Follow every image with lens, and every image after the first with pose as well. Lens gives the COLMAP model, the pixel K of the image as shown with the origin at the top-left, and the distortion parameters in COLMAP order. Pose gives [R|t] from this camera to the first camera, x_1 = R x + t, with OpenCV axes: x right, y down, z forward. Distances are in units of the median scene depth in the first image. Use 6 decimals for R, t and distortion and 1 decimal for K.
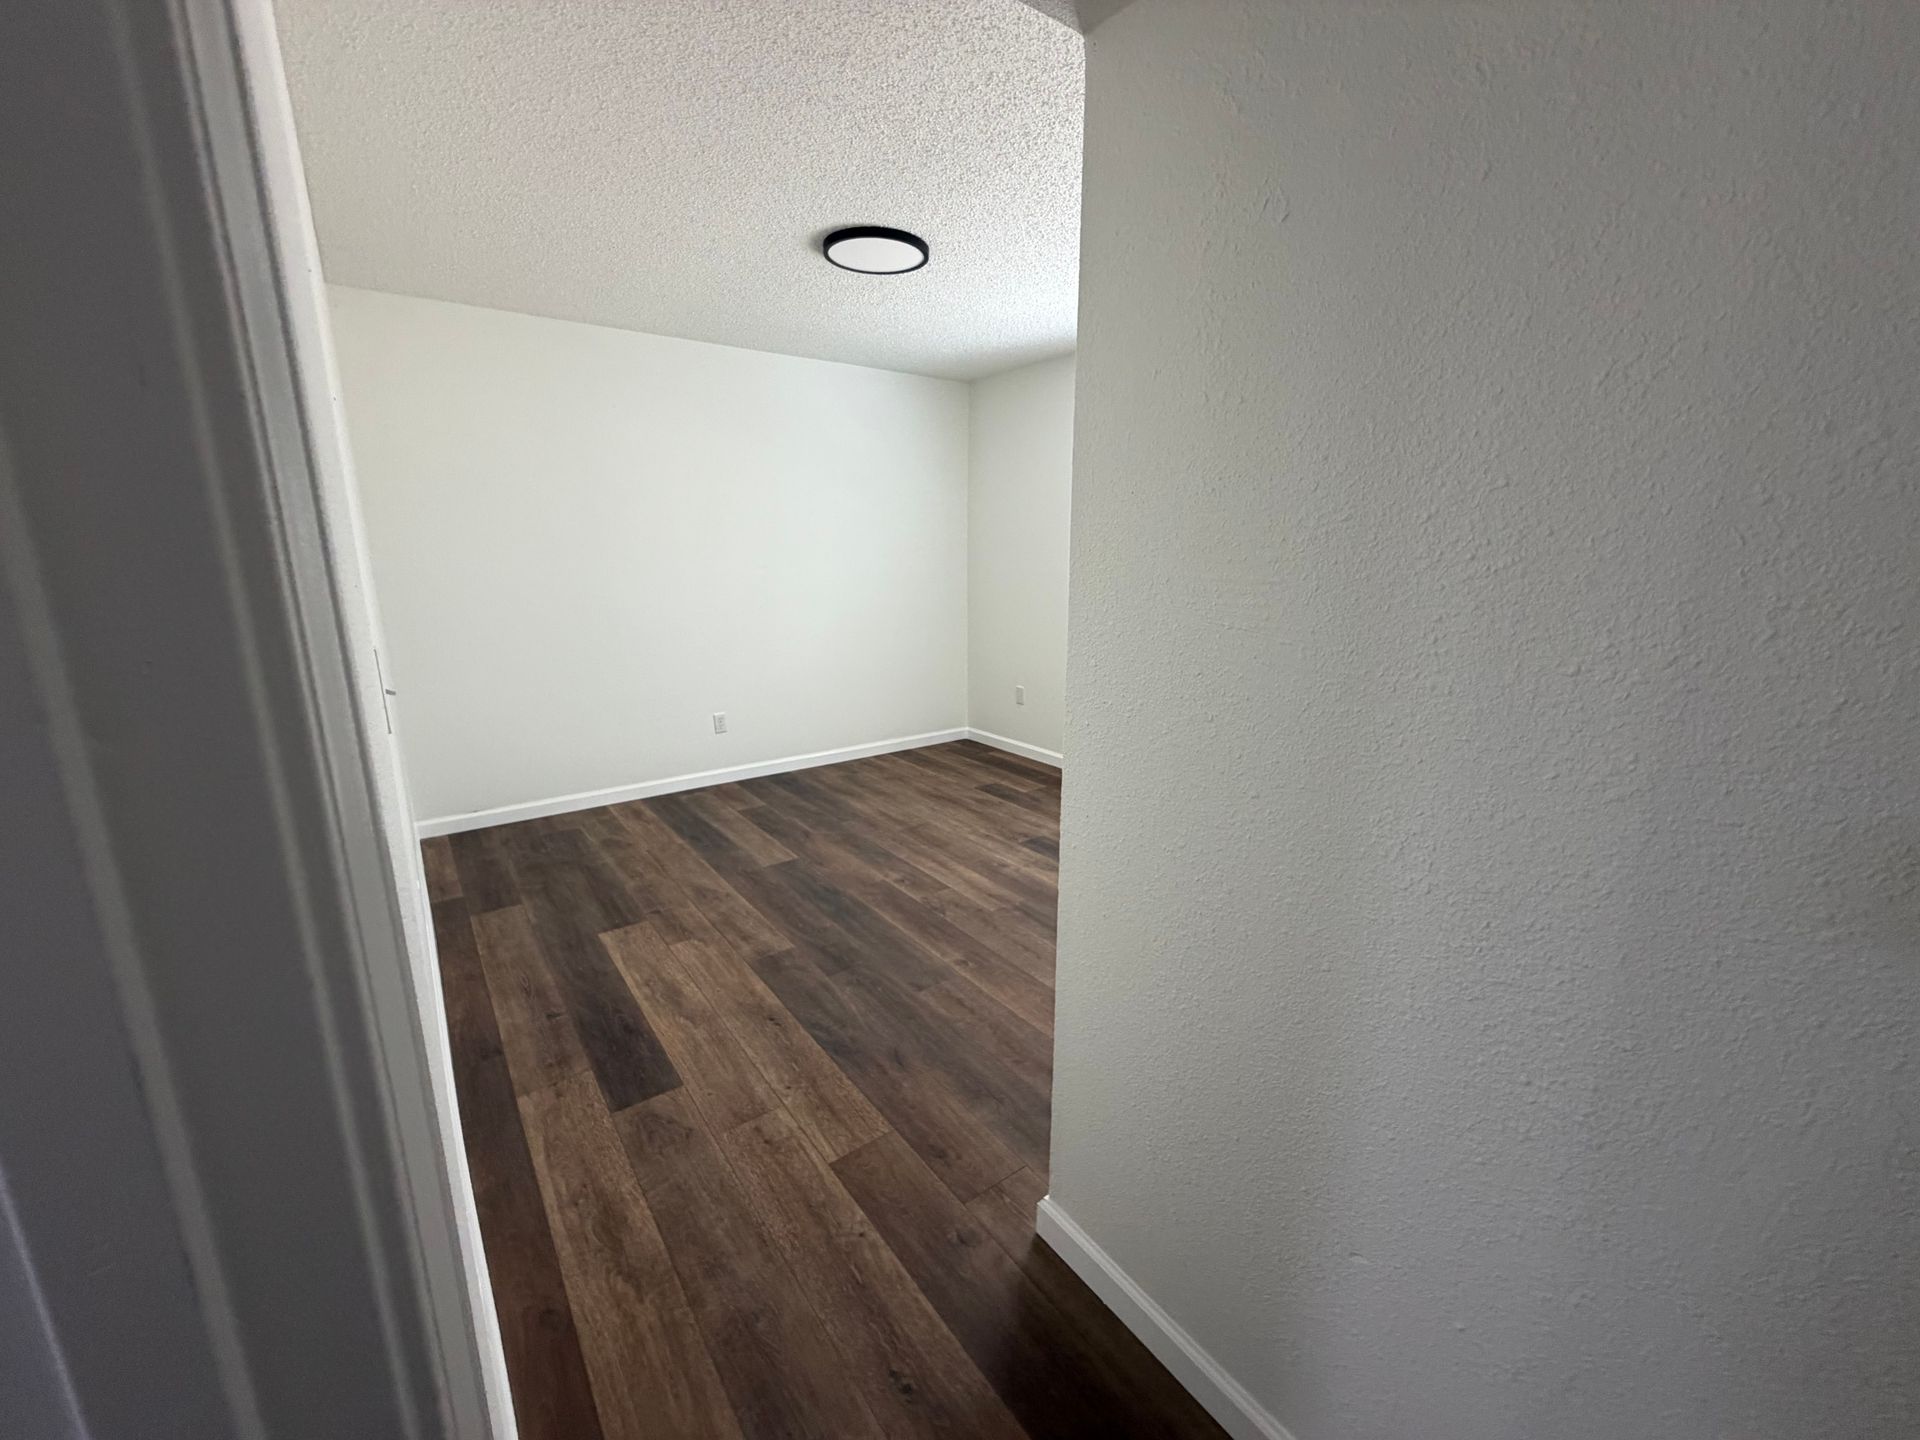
lens RADIAL K [[765.7, 0, 962.6], [0, 765.7, 718.9], [0, 0, 1]] dist [-0.000117, -0.000373]
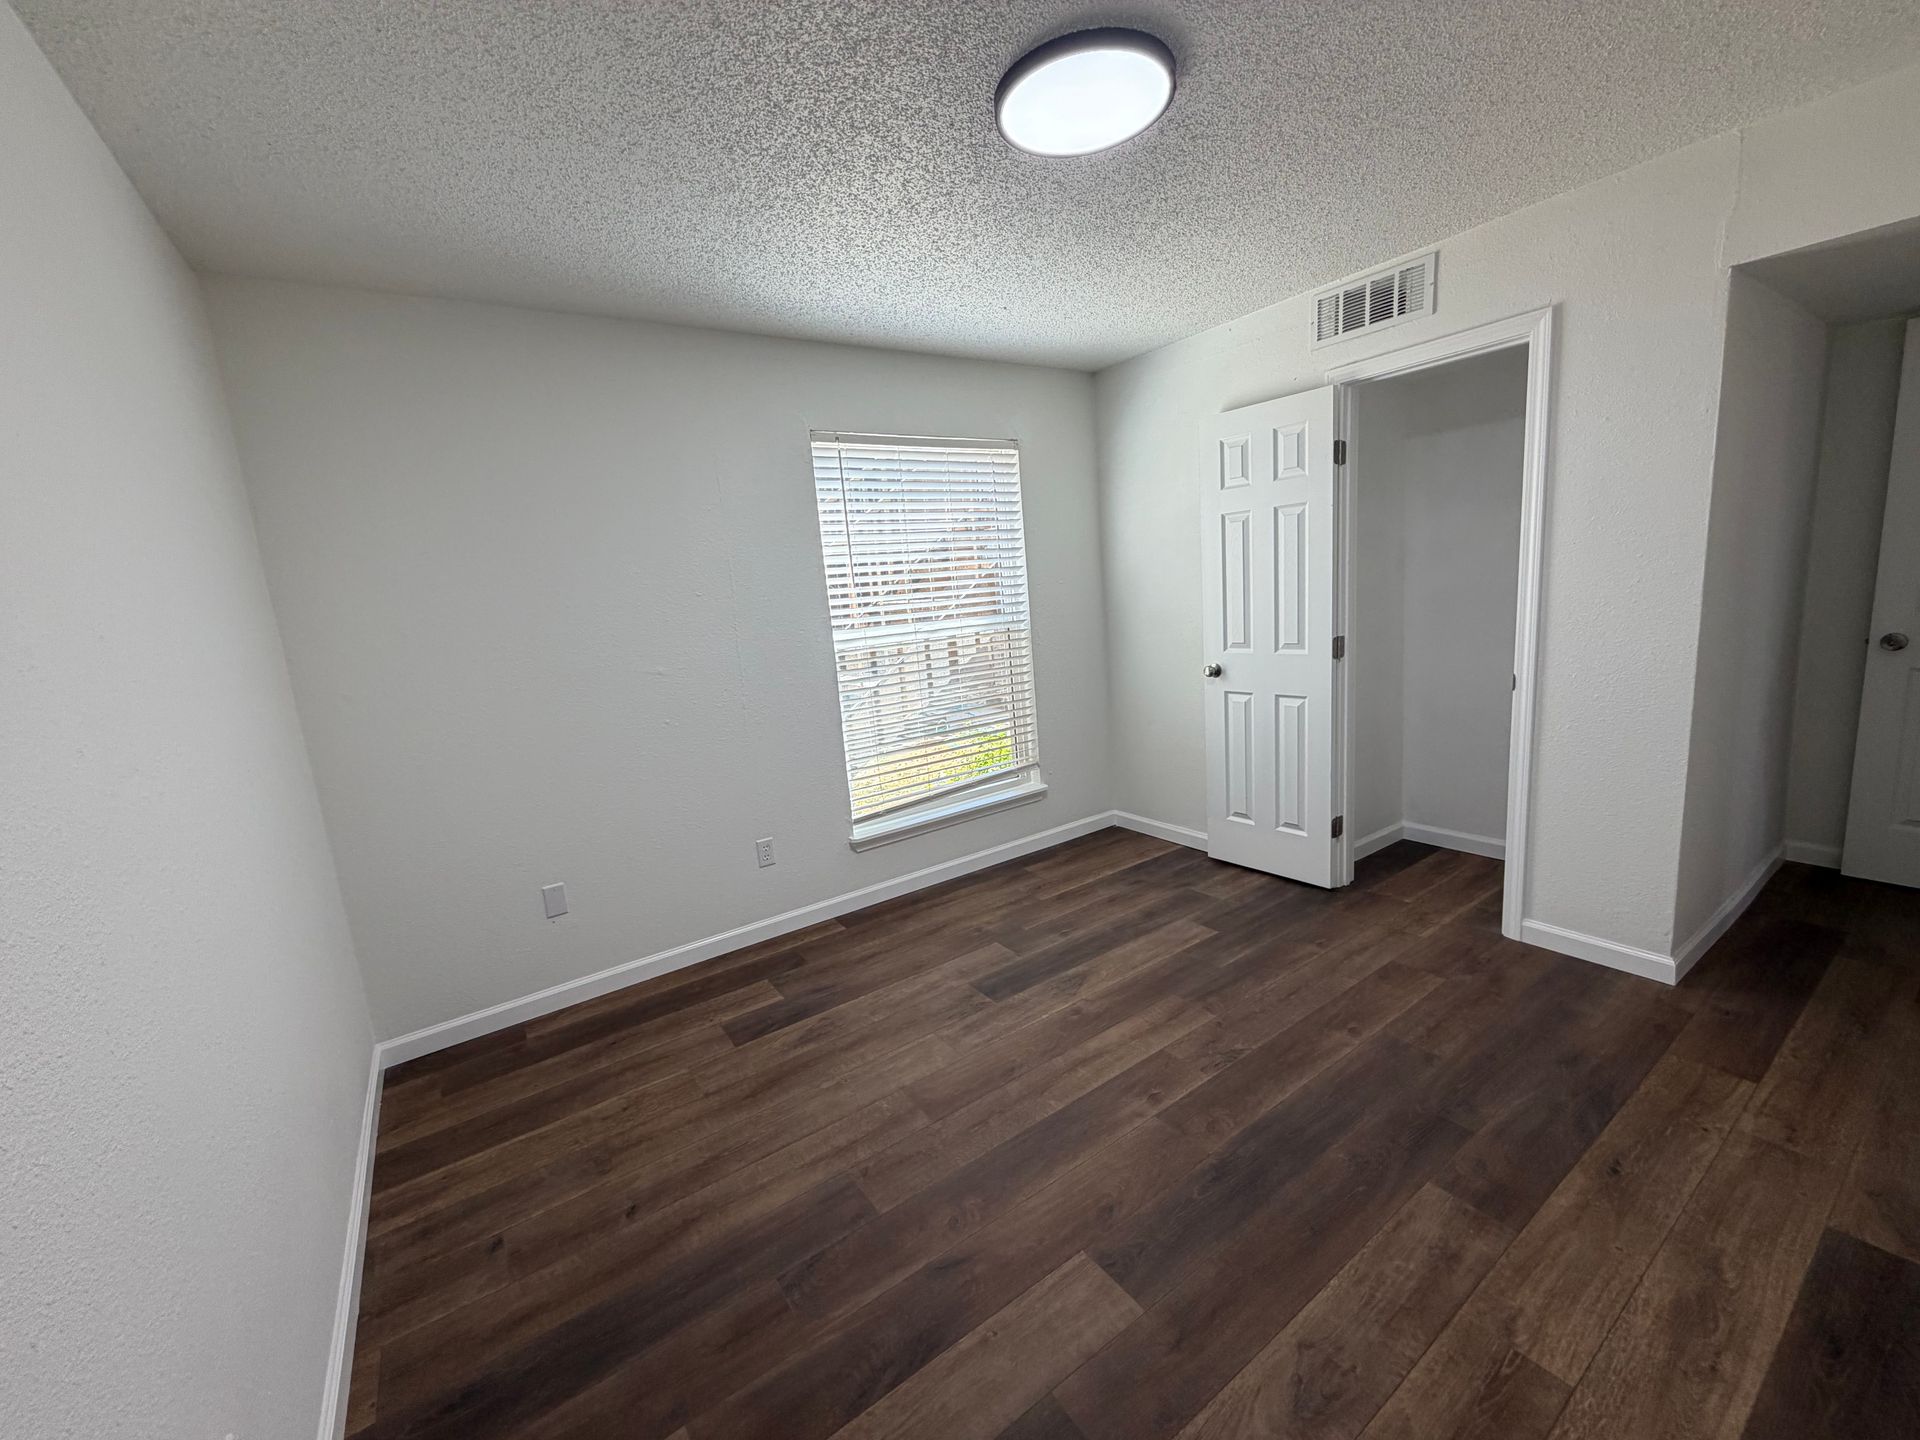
lens RADIAL K [[765.7, 0, 958.6], [0, 765.7, 719.4], [0, 0, 1]] dist [-0.000117, -0.000373]
pose [[0.045297, -0.177329, 0.983109, -0.678871], [0.297939, 0.941729, 0.156137, -0.242921], [-0.953509, 0.285834, 0.095491, 1.023754]]
